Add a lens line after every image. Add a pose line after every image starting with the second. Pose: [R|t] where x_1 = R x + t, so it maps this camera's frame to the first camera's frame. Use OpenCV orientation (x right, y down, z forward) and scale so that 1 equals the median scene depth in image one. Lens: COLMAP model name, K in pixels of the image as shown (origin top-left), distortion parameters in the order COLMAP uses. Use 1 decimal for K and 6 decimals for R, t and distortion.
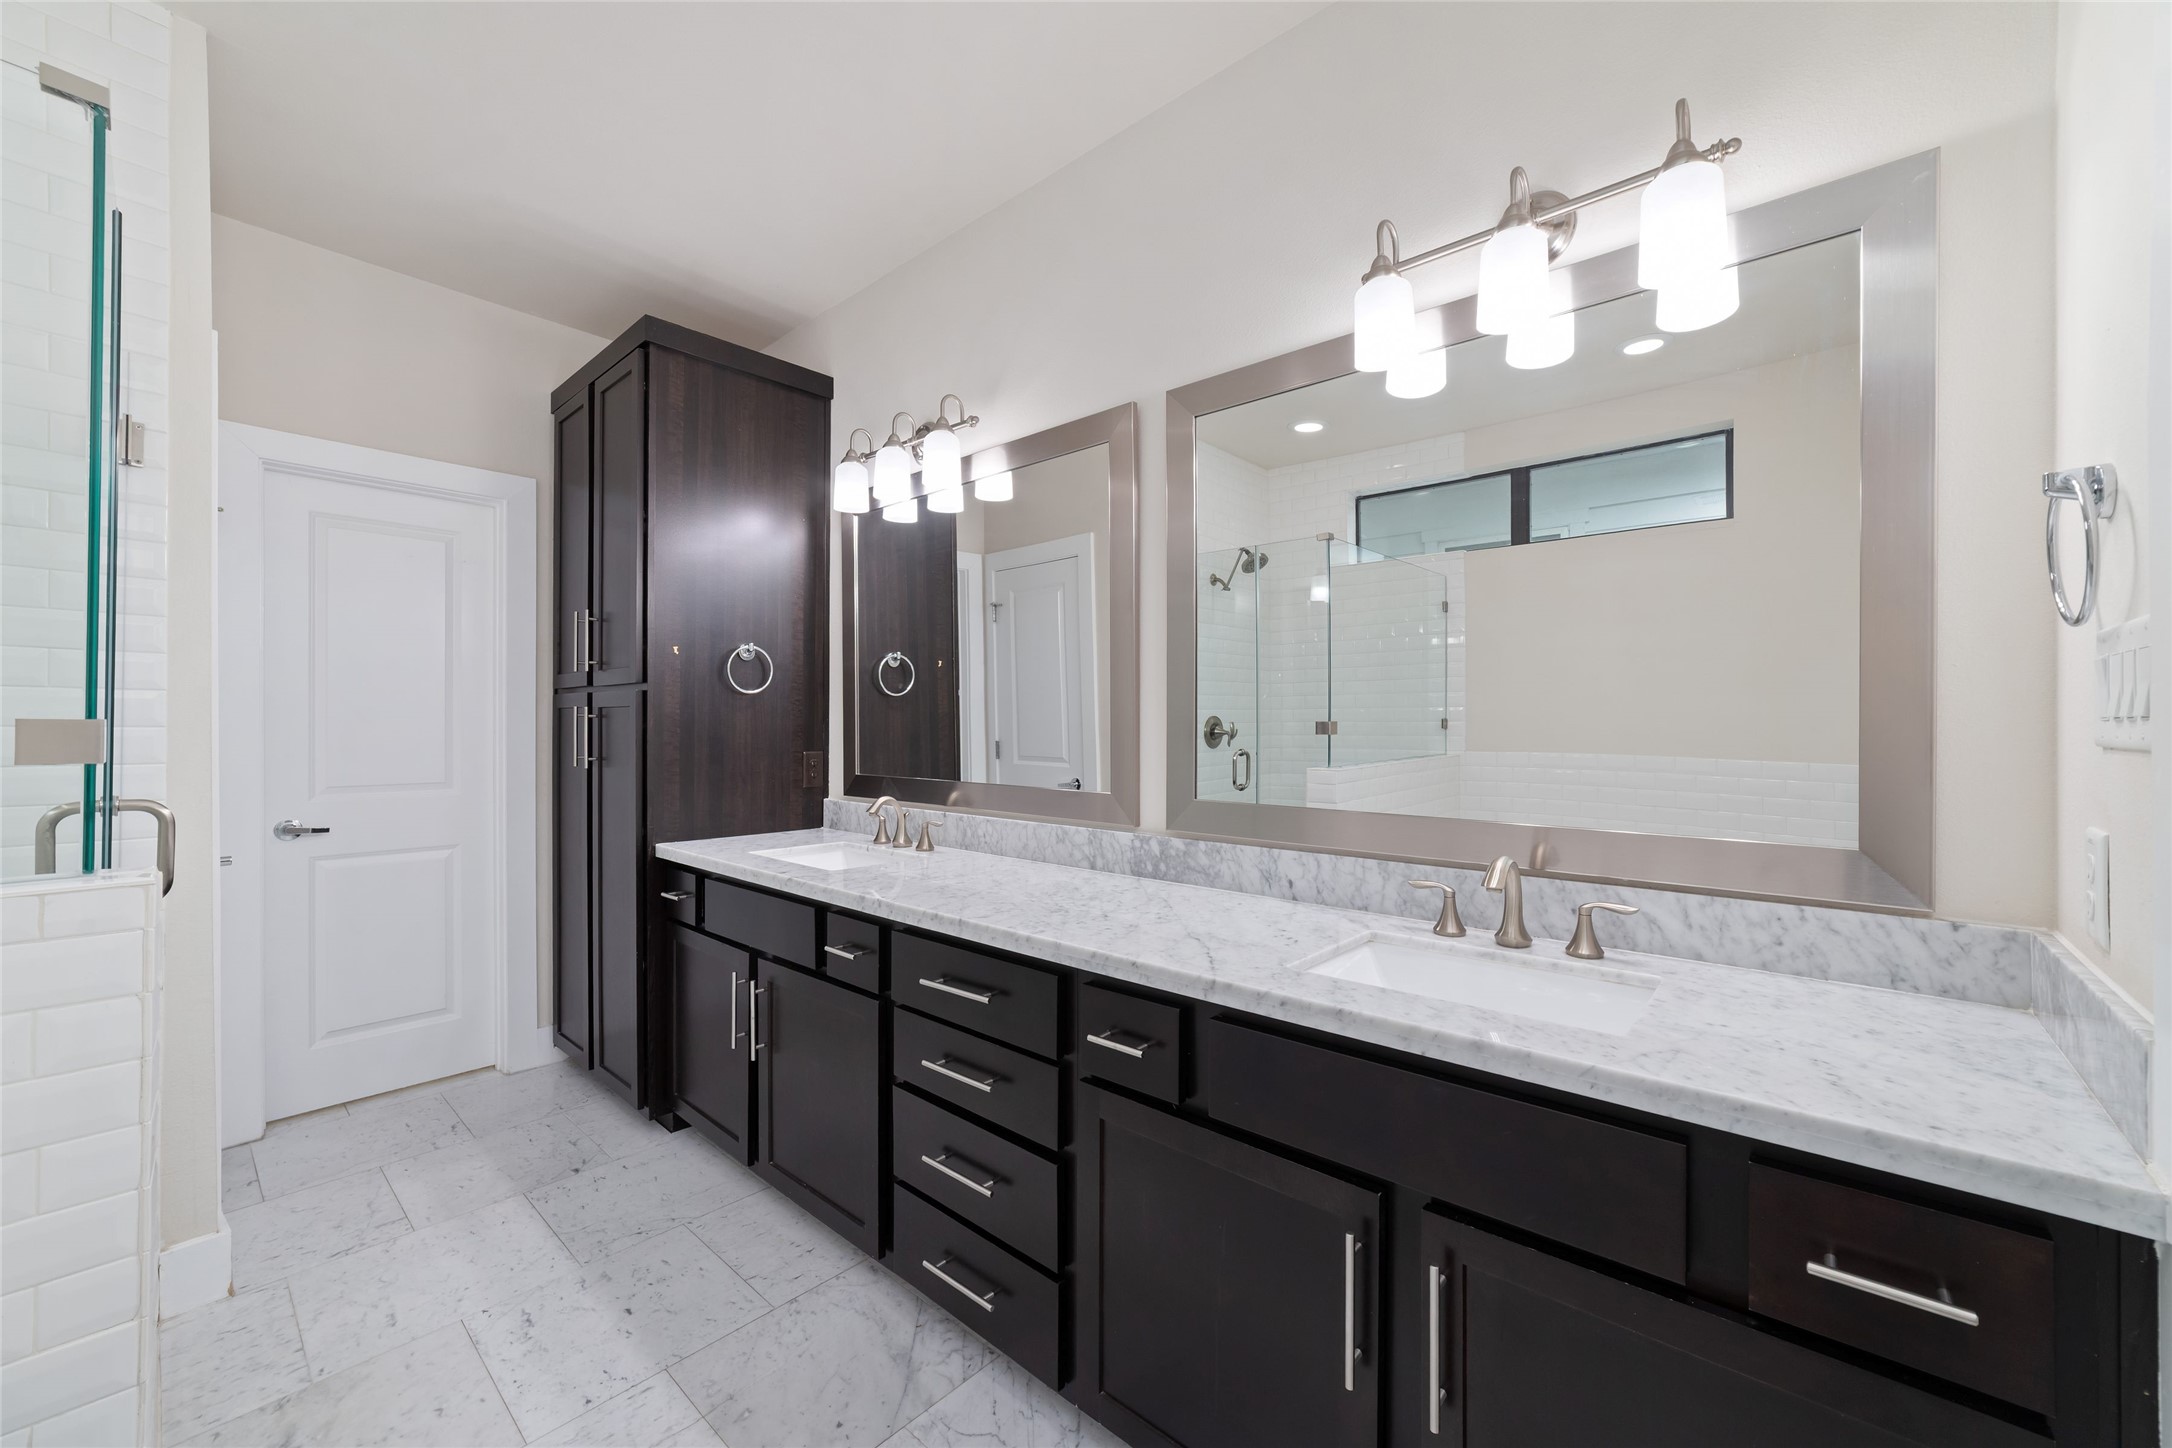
lens RADIAL K [[854.2, 0, 1089.3], [0, 854.2, 717.1], [0, 0, 1]] dist [-0.026918, 0.012952]
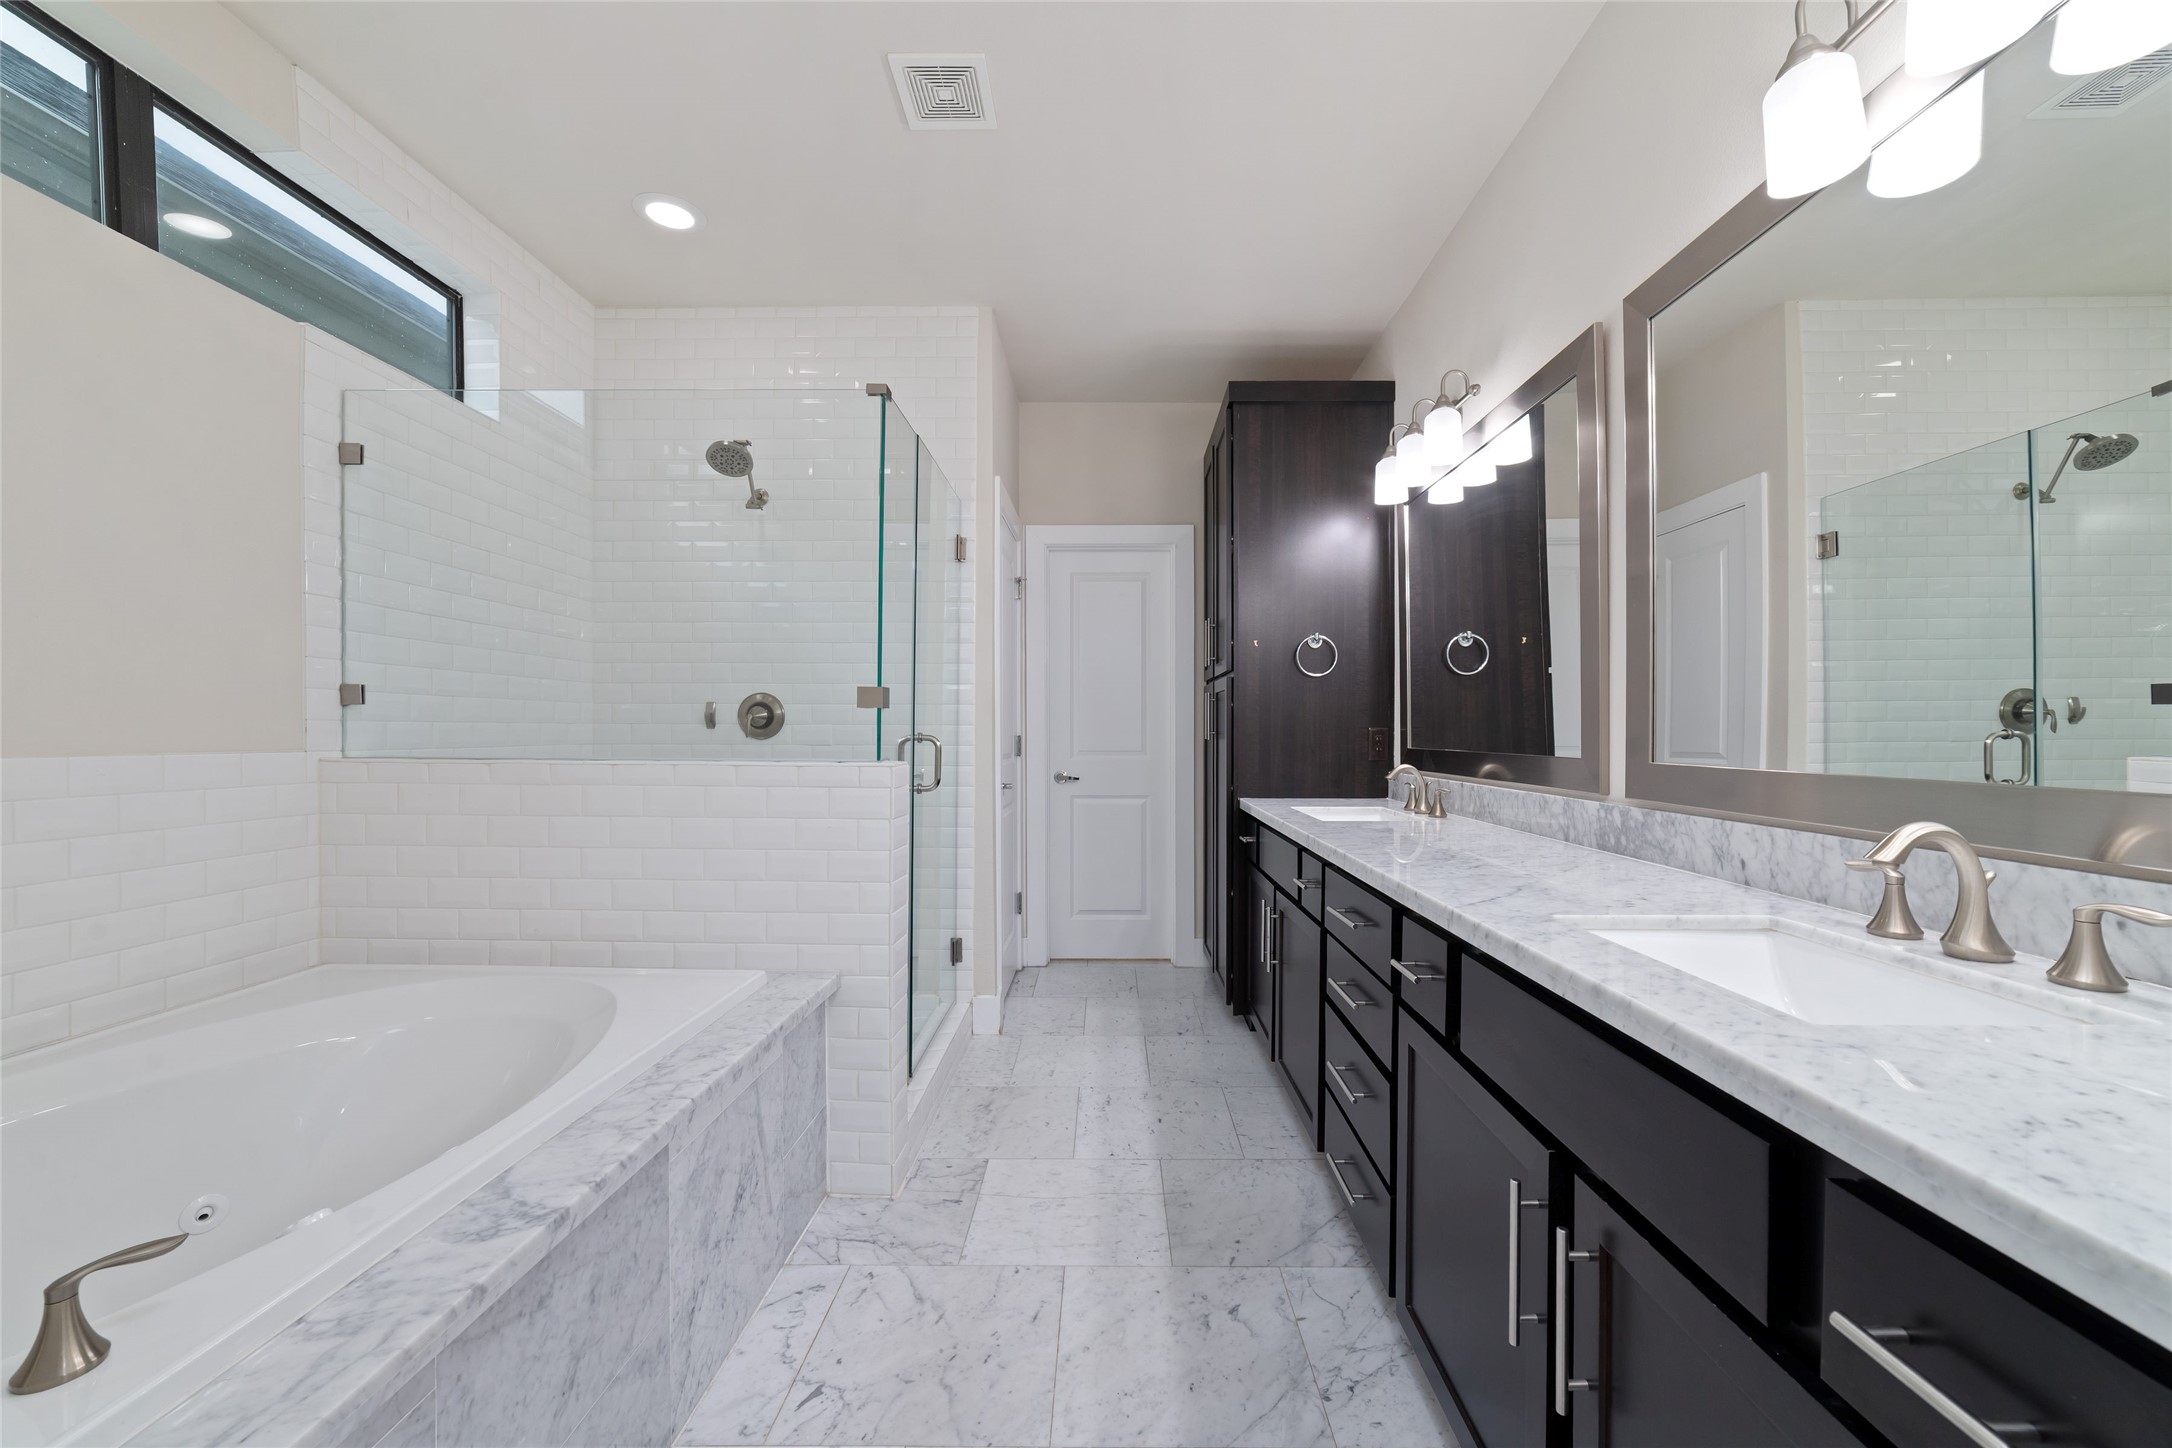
lens RADIAL K [[842.6, 0, 1089.3], [0, 842.6, 726.5], [0, 0, 1]] dist [-0.002508, -0.000069]
pose [[0.654465, -0.005247, -0.756074, 0.383405], [0.008425, 0.999964, 0.000353, 0.053137], [0.756045, -0.006601, 0.654486, 0.013824]]
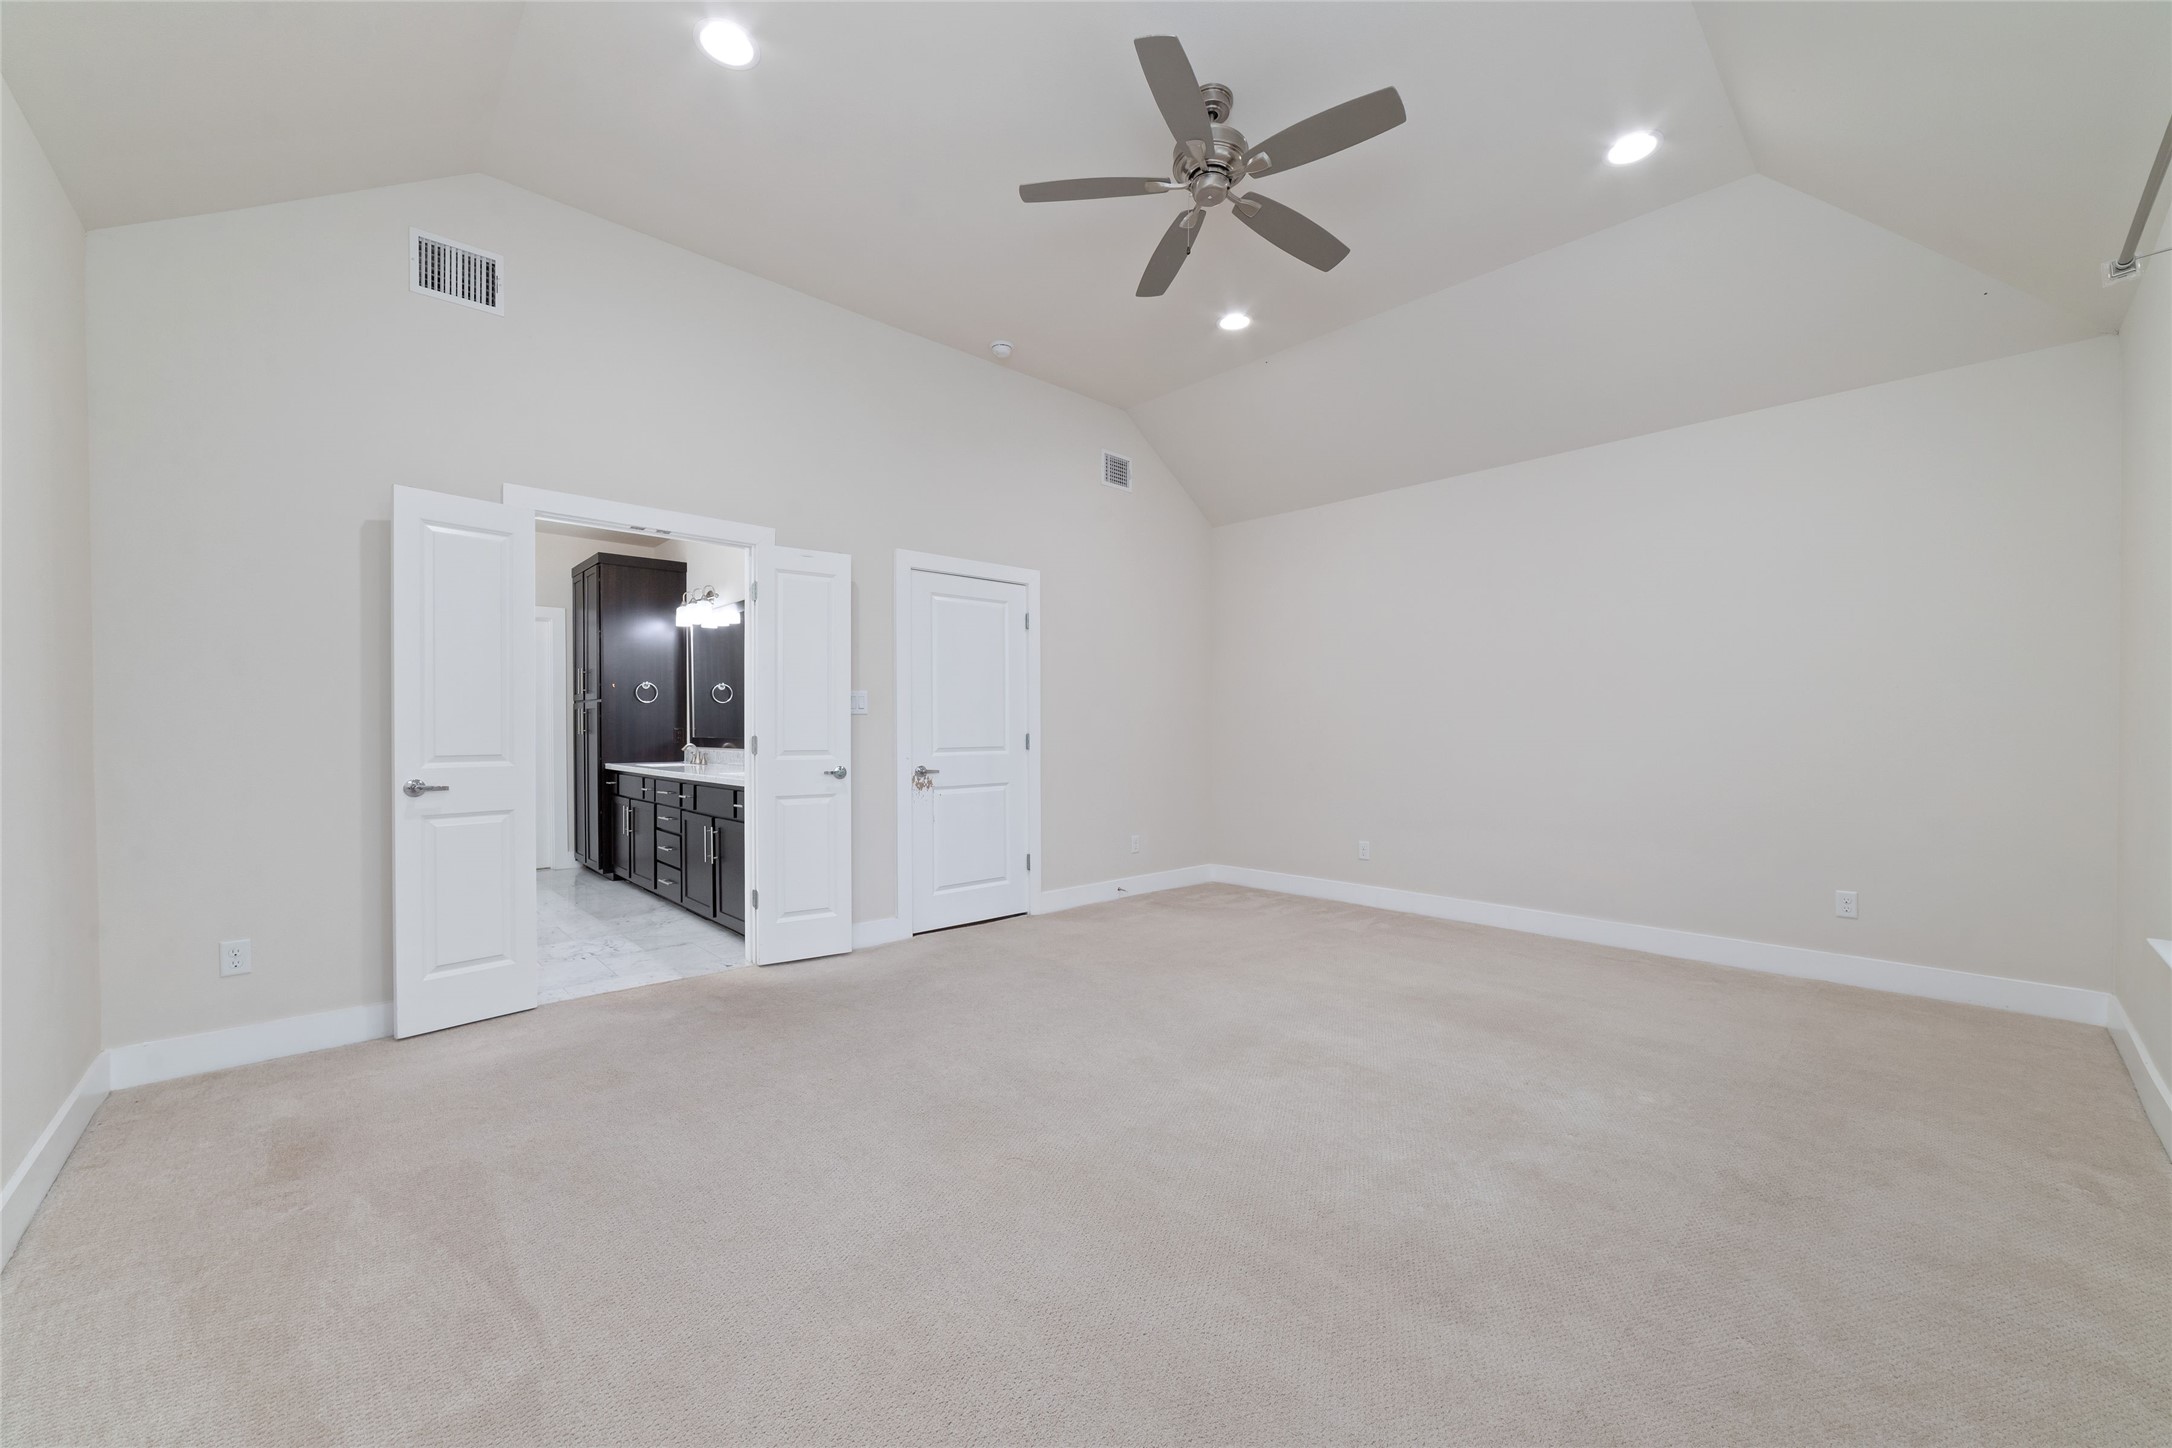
lens RADIAL K [[842.6, 0, 1089.3], [0, 842.6, 726.5], [0, 0, 1]] dist [-0.002508, -0.000069]
pose [[0.996211, -0.007464, -0.086649, 1.492651], [0.008132, 0.999940, 0.007360, 0.045252], [0.086589, -0.008037, 0.996212, -1.789861]]
